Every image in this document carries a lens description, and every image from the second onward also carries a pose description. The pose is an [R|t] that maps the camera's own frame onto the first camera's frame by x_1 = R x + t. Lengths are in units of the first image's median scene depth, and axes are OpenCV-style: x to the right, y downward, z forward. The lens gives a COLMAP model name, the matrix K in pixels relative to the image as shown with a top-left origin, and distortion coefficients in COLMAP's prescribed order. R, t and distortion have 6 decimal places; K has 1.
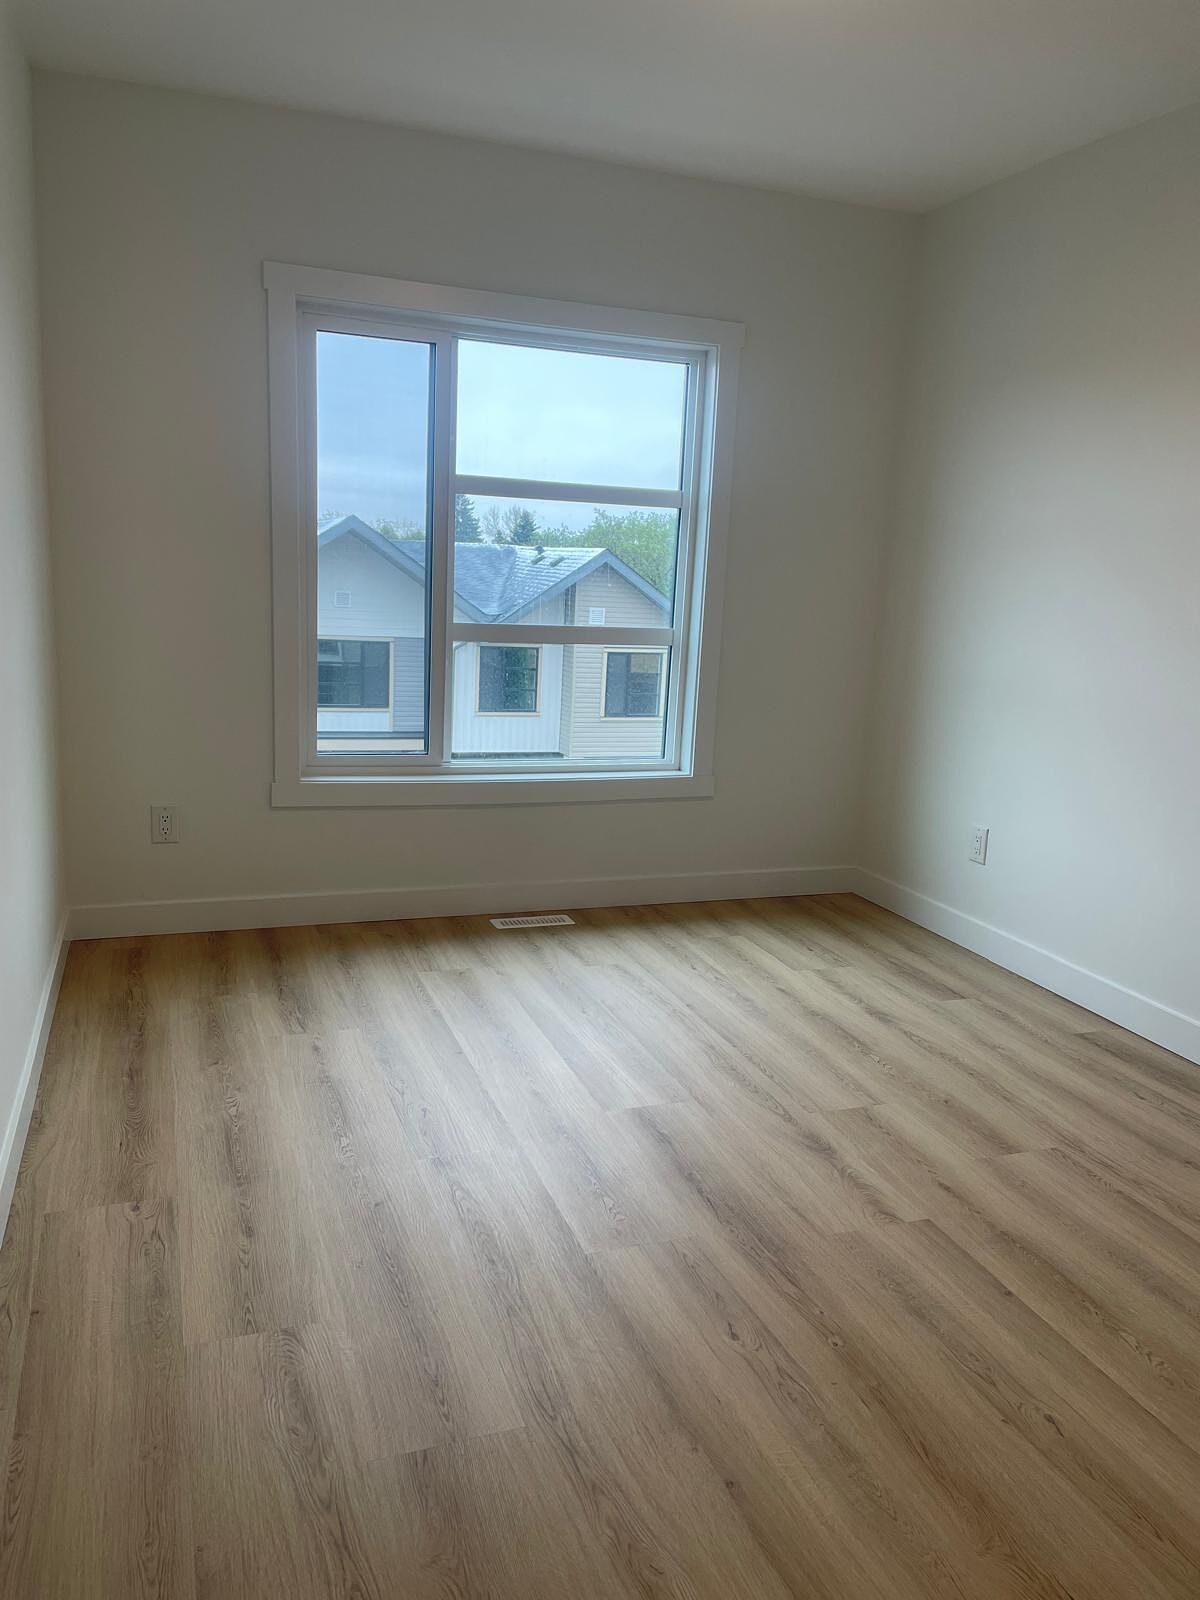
lens RADIAL K [[1215.4, 0, 600.0], [0, 1215.4, 800.0], [0, 0, 1]] dist [0.127914, 0.001538]
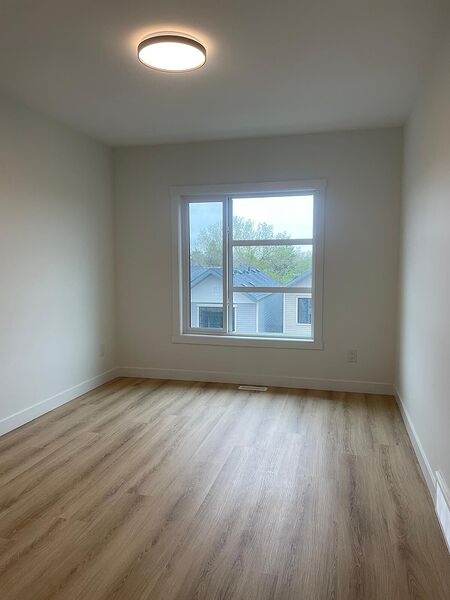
lens RADIAL K [[455.8, 0, 225.0], [0, 455.8, 300.0], [0, 0, 1]] dist [0.127914, 0.001538]
pose [[0.834960, -0.000050, -0.550310, 0.495423], [-0.065136, 0.992961, -0.098918, 0.004223], [0.546442, 0.118438, 0.829080, 0.041647]]
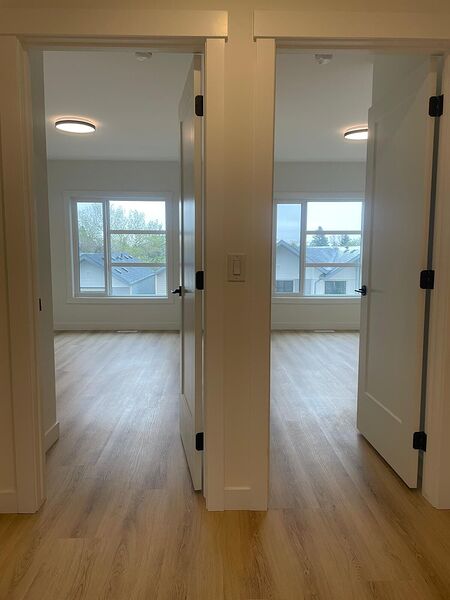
lens RADIAL K [[455.8, 0, 225.0], [0, 455.8, 300.0], [0, 0, 1]] dist [0.127914, 0.001538]
pose [[0.952359, -0.006458, -0.304911, 0.773838], [-0.020644, 0.996117, -0.085579, 0.123338], [0.304279, 0.087797, 0.948528, -0.435677]]
